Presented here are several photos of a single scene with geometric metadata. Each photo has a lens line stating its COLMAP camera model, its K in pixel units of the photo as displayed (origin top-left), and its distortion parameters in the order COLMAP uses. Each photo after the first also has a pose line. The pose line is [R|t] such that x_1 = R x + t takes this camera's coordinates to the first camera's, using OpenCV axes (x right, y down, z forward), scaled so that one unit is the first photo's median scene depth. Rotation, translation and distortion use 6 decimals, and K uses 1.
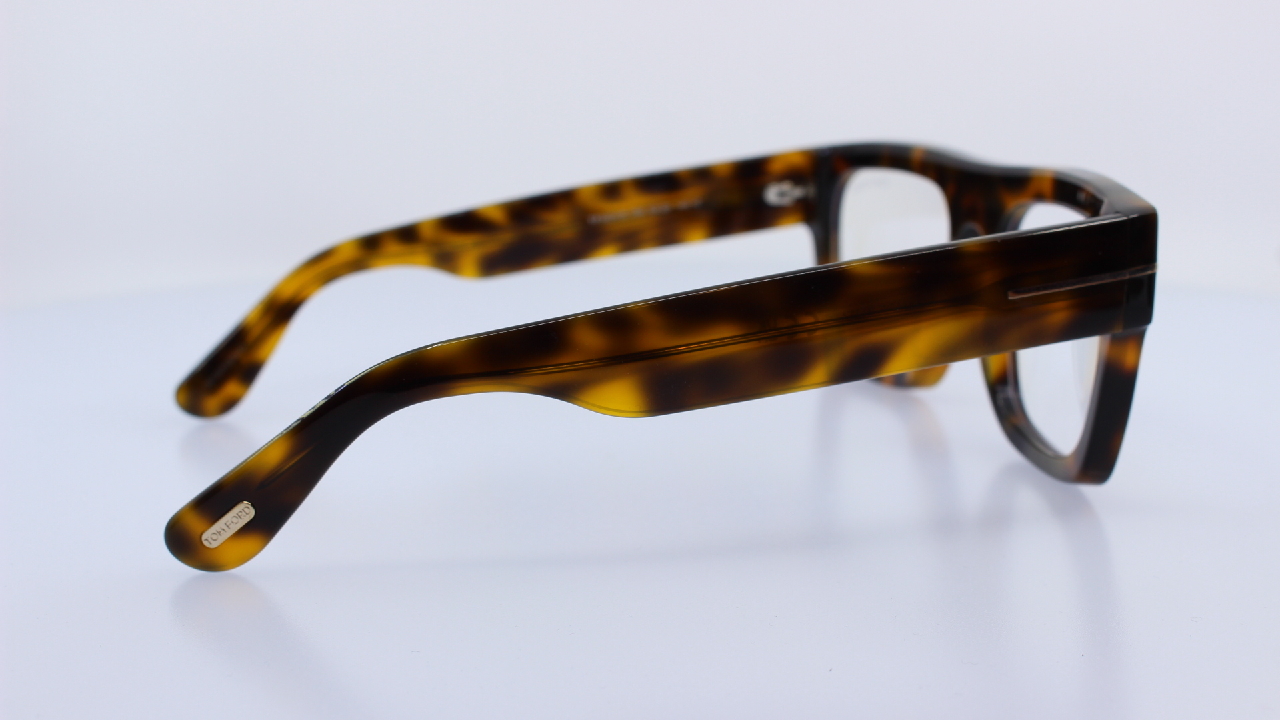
lens RADIAL K [[1719.0, 0, 646.6], [0, 1719.0, 356.0], [0, 0, 1]] dist [-0.090478, 0.000000]
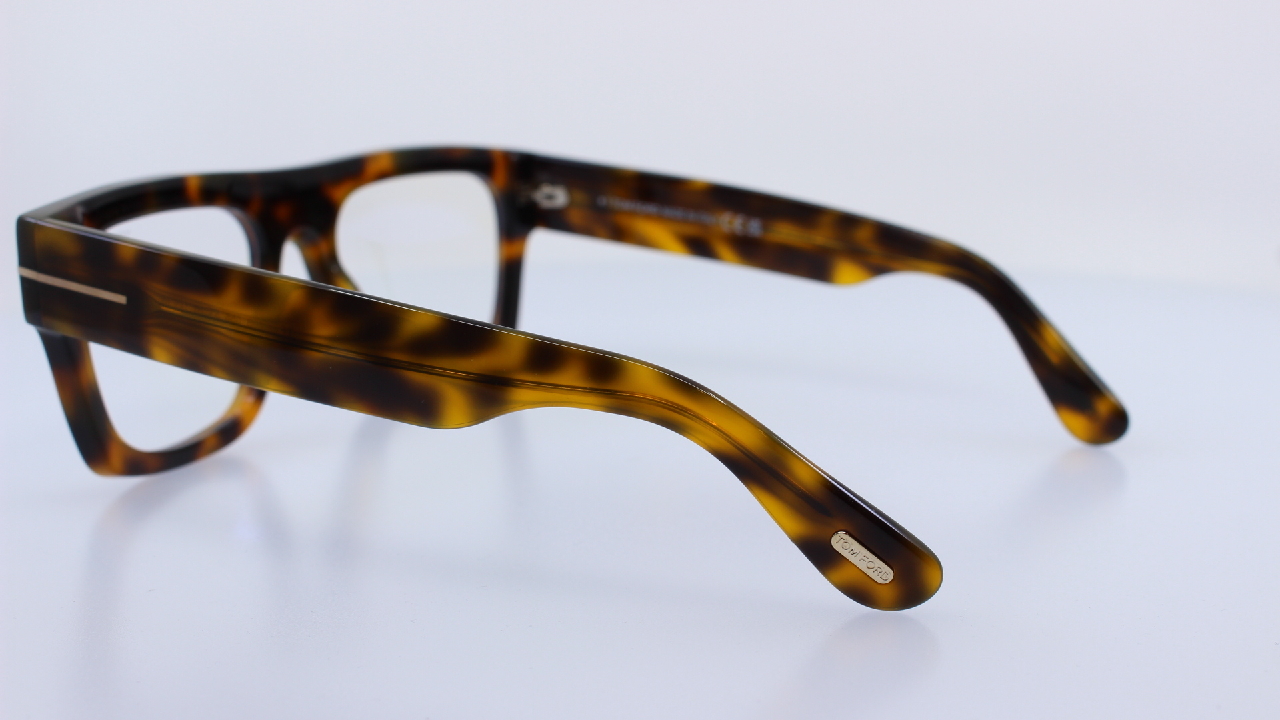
lens RADIAL K [[1719.0, 0, 641.1], [0, 1719.0, 361.4], [0, 0, 1]] dist [-0.090478, 0.000000]
pose [[-0.689686, -0.114462, 0.715005, -0.670742], [0.172690, 0.932936, 0.315924, -0.282453], [-0.703215, 0.341362, -0.623667, 1.479505]]
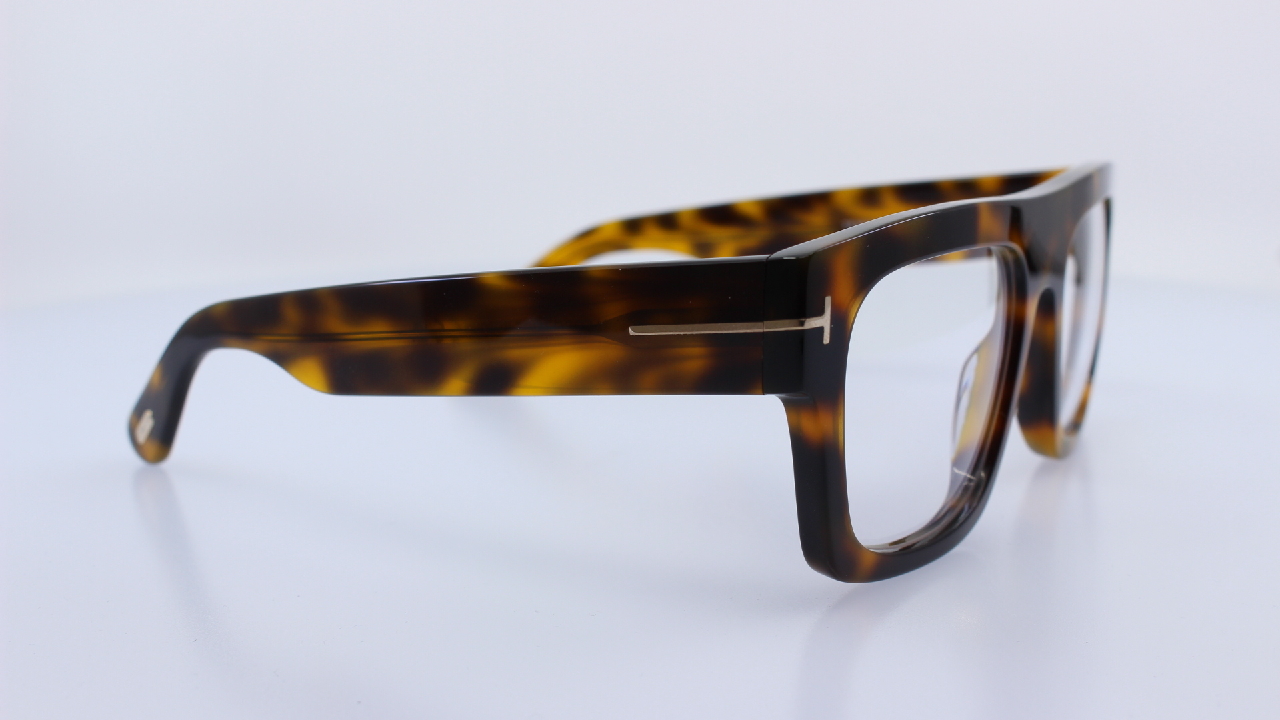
lens RADIAL K [[1719.0, 0, 637.3], [0, 1719.0, 365.3], [0, 0, 1]] dist [-0.090478, 0.000000]
pose [[0.699731, 0.149175, -0.698658, 0.633811], [-0.137362, 0.987802, 0.073340, -0.063129], [0.701077, 0.044651, 0.711687, 0.271707]]
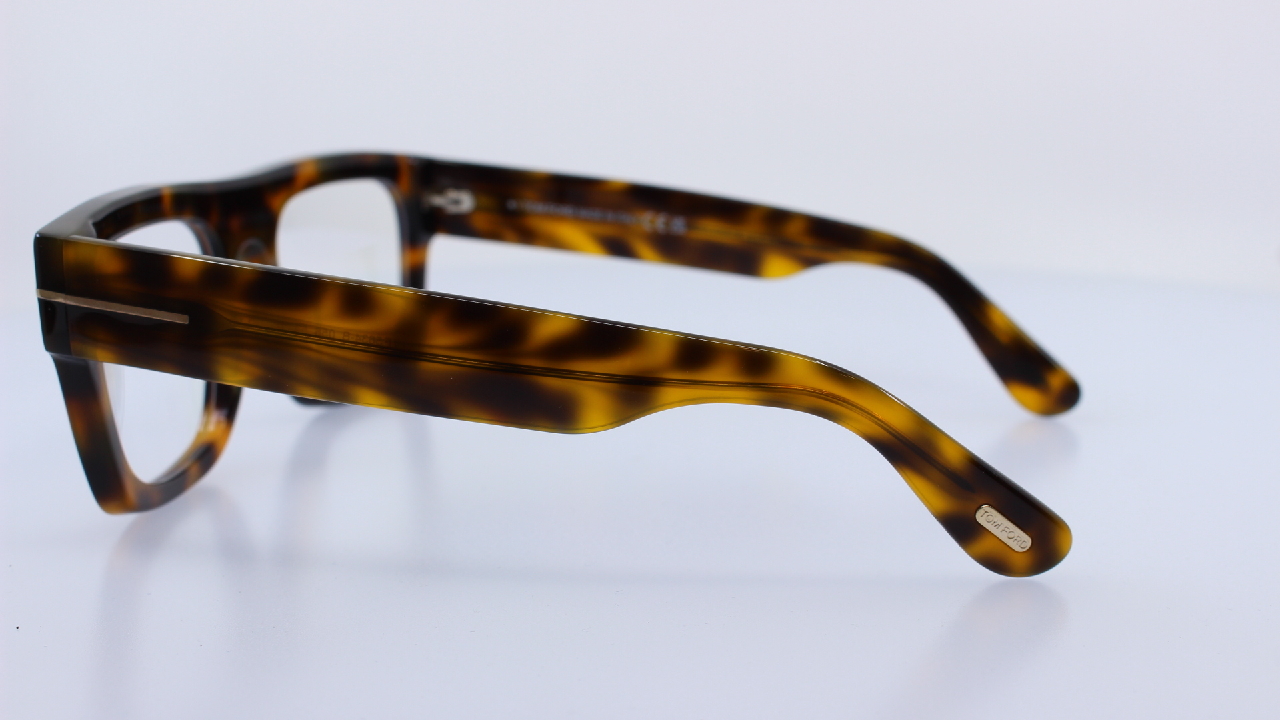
lens RADIAL K [[1719.0, 0, 645.3], [0, 1719.0, 357.1], [0, 0, 1]] dist [-0.090478, 0.000000]
pose [[-0.856511, -0.069897, 0.511375, -0.488739], [0.133571, 0.927016, 0.350428, -0.316607], [-0.498546, 0.368450, -0.784663, 1.627881]]
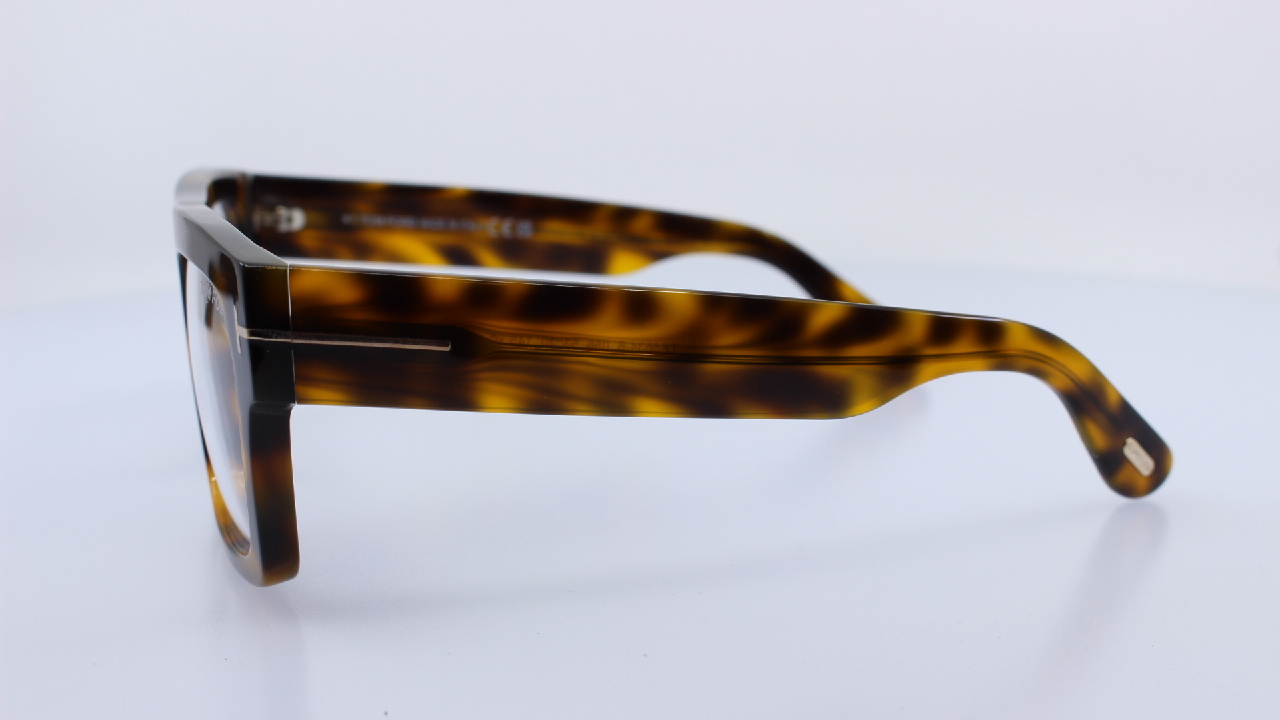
lens RADIAL K [[1719.0, 0, 635.9], [0, 1719.0, 365.2], [0, 0, 1]] dist [-0.090478, 0.000000]
pose [[-0.999145, 0.029579, 0.028876, -0.043793], [0.038548, 0.918945, 0.392496, -0.353099], [-0.014926, 0.393274, -0.919300, 1.760055]]
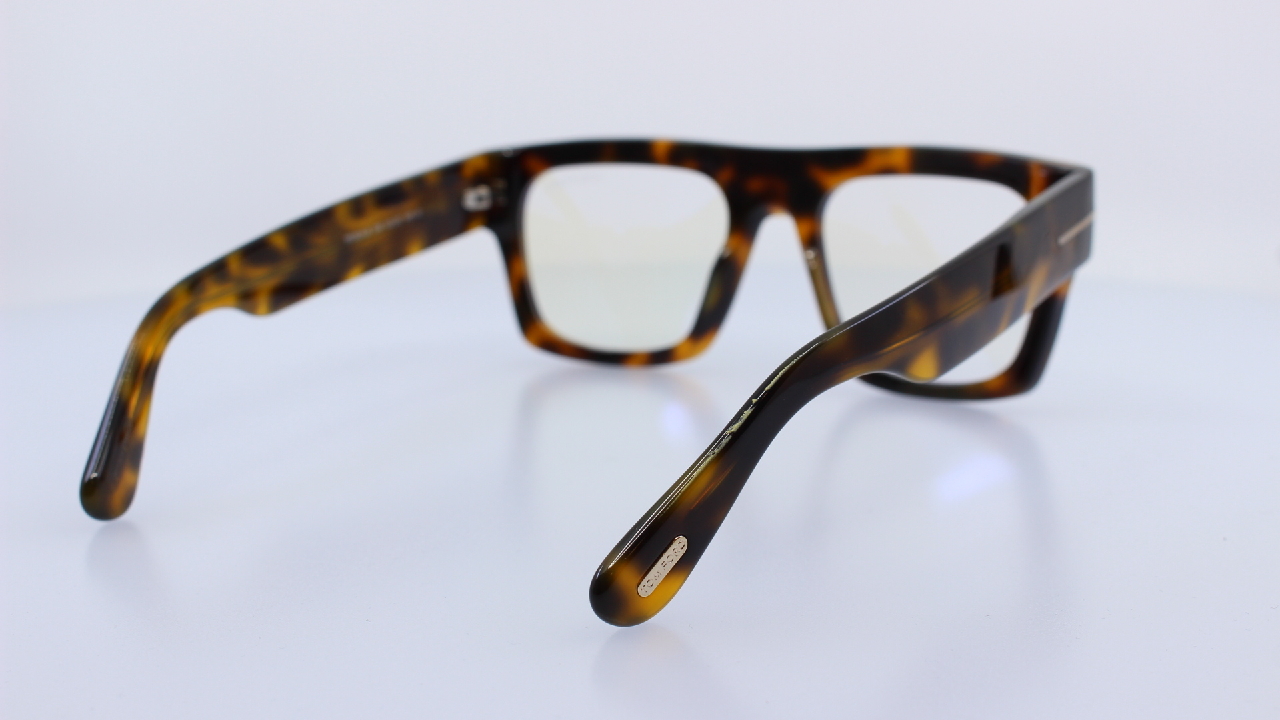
lens RADIAL K [[1719.0, 0, 629.6], [0, 1719.0, 357.3], [0, 0, 1]] dist [-0.090478, 0.000000]
pose [[0.713476, -0.134849, 0.687581, -0.639321], [0.144423, 0.988537, 0.044011, -0.039210], [-0.685634, 0.067902, 0.724773, 0.253271]]
